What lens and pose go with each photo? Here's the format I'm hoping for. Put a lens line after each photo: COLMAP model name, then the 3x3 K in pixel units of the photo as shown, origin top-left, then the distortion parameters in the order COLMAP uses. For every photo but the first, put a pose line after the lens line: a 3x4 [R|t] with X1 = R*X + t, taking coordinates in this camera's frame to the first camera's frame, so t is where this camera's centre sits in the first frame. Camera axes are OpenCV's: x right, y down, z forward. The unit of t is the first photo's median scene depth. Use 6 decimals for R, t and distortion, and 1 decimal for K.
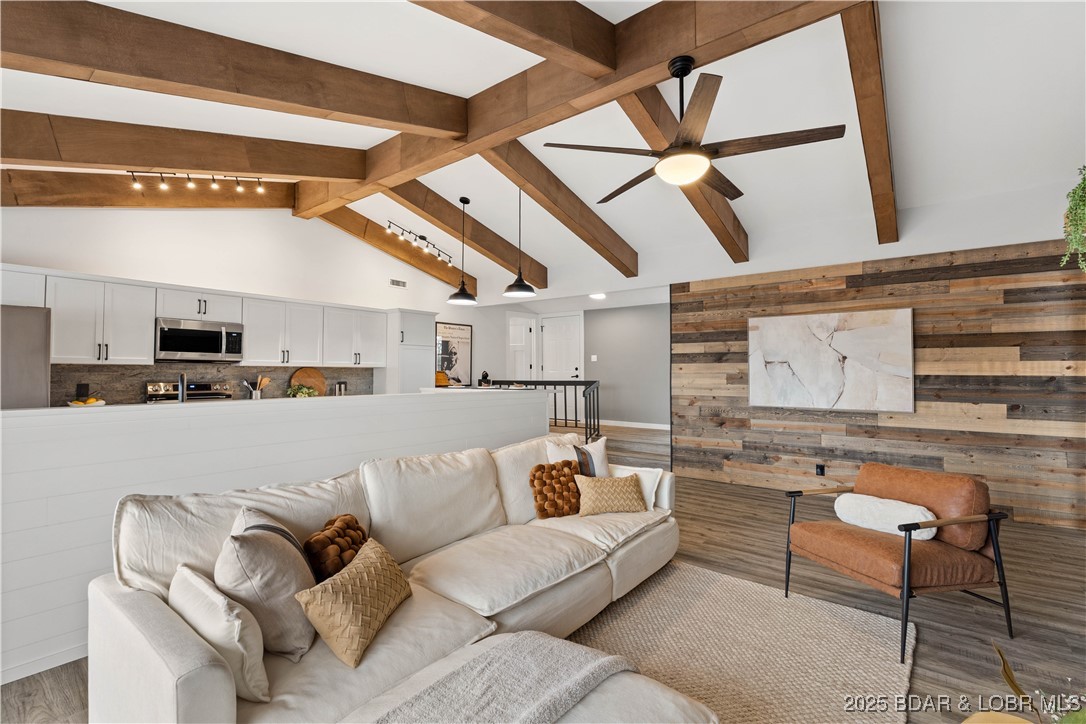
lens RADIAL K [[489.2, 0, 546.2], [0, 489.2, 361.6], [0, 0, 1]] dist [-0.005304, 0.000258]
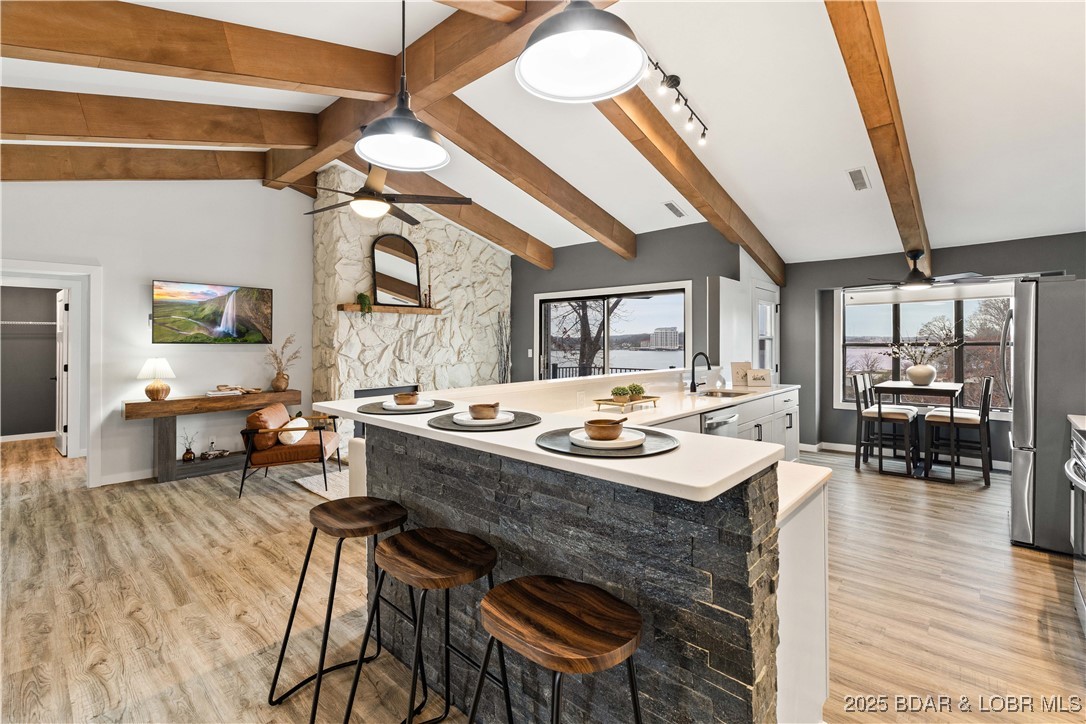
lens RADIAL K [[487.8, 0, 547.5], [0, 487.8, 340.8], [0, 0, 1]] dist [-0.008698, 0.000640]
pose [[-0.997011, 0.002127, 0.077227, -0.192292], [0.000081, 0.999649, -0.026486, 0.015082], [-0.077256, -0.026400, -0.996662, 1.358787]]
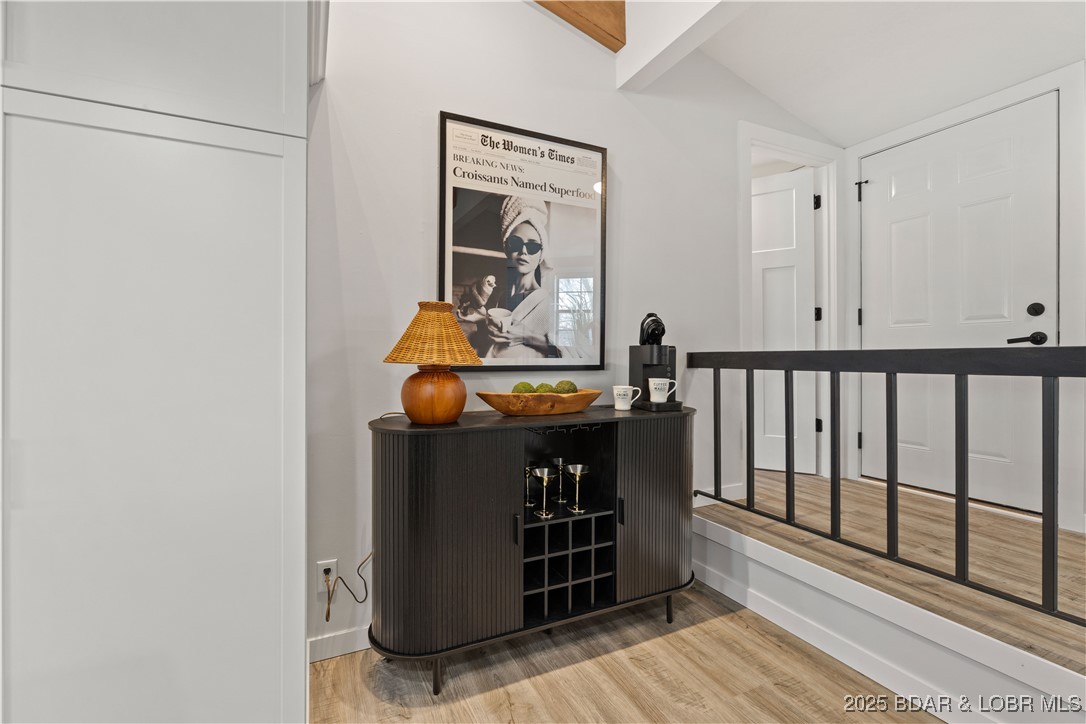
lens RADIAL K [[484.7, 0, 545.9], [0, 484.7, 360.2], [0, 0, 1]] dist [-0.005047, -0.000314]
pose [[0.899847, 0.005795, -0.436167, -0.100430], [0.006594, 0.999617, 0.026884, 0.058263], [0.436156, -0.027068, 0.899464, 1.174055]]
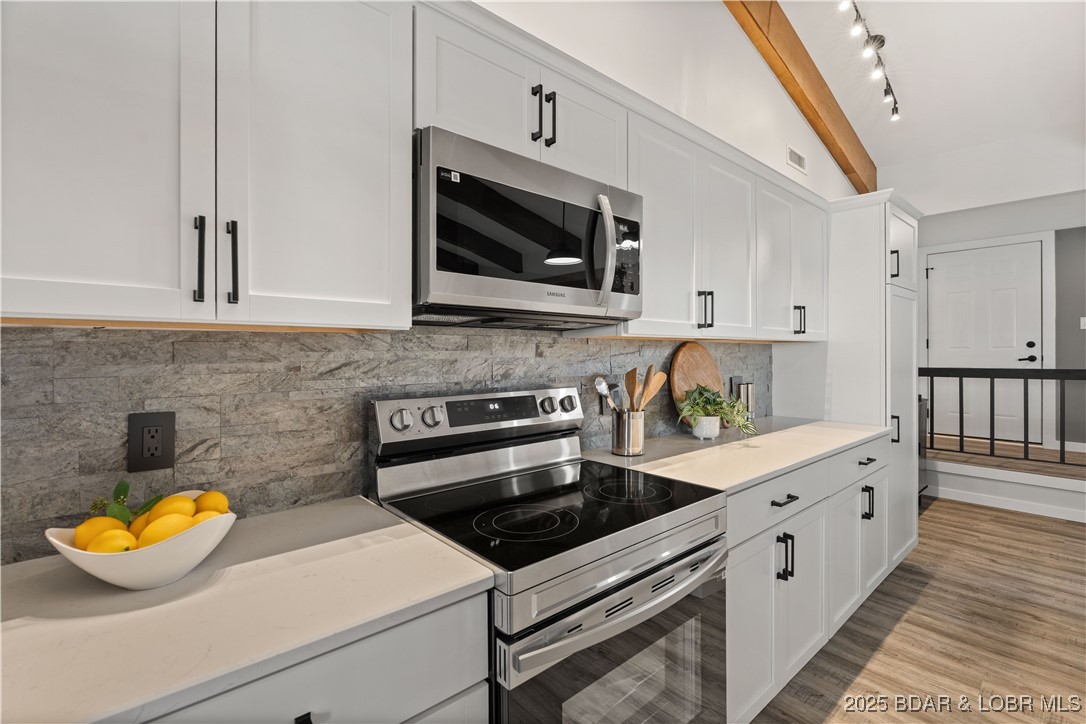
lens RADIAL K [[486.2, 0, 544.9], [0, 486.2, 351.4], [0, 0, 1]] dist [-0.007146, 0.000435]
pose [[0.982641, -0.003667, -0.185480, -0.623476], [0.008105, 0.999699, 0.023173, 0.010871], [0.185339, -0.024274, 0.982375, 0.696979]]
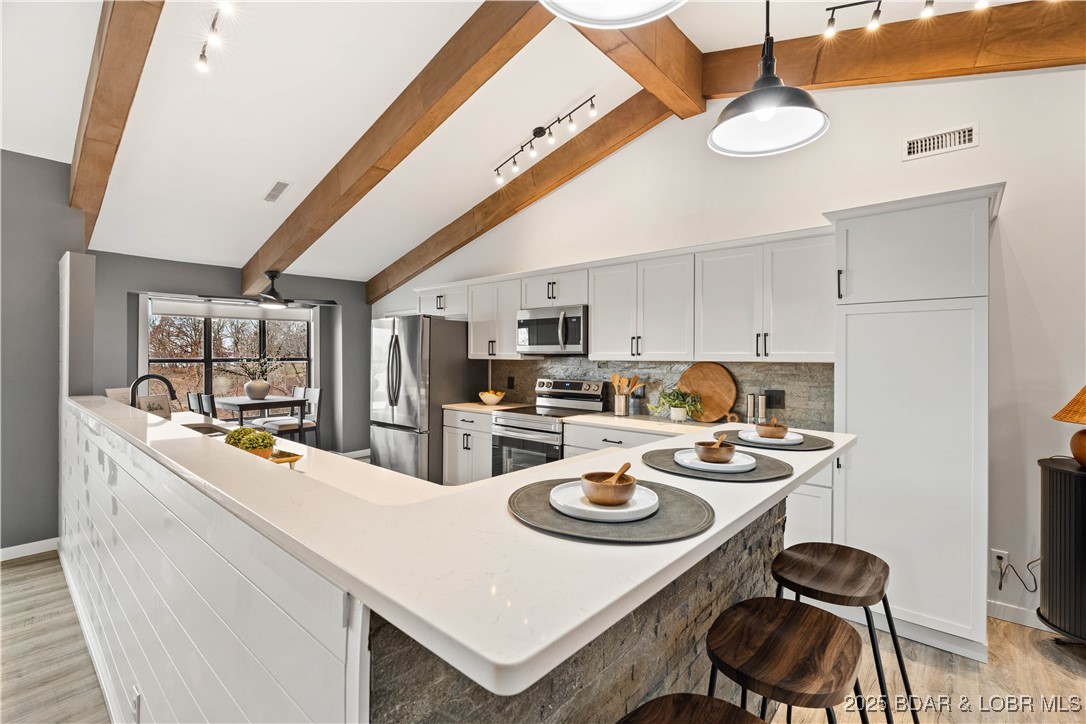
lens RADIAL K [[480.9, 0, 547.0], [0, 480.9, 355.9], [0, 0, 1]] dist [-0.003962, 0.000189]
pose [[-0.050565, -0.002857, -0.998717, 0.118681], [0.019876, 0.999795, -0.003866, 0.003477], [0.998523, -0.020046, -0.050498, 0.982532]]
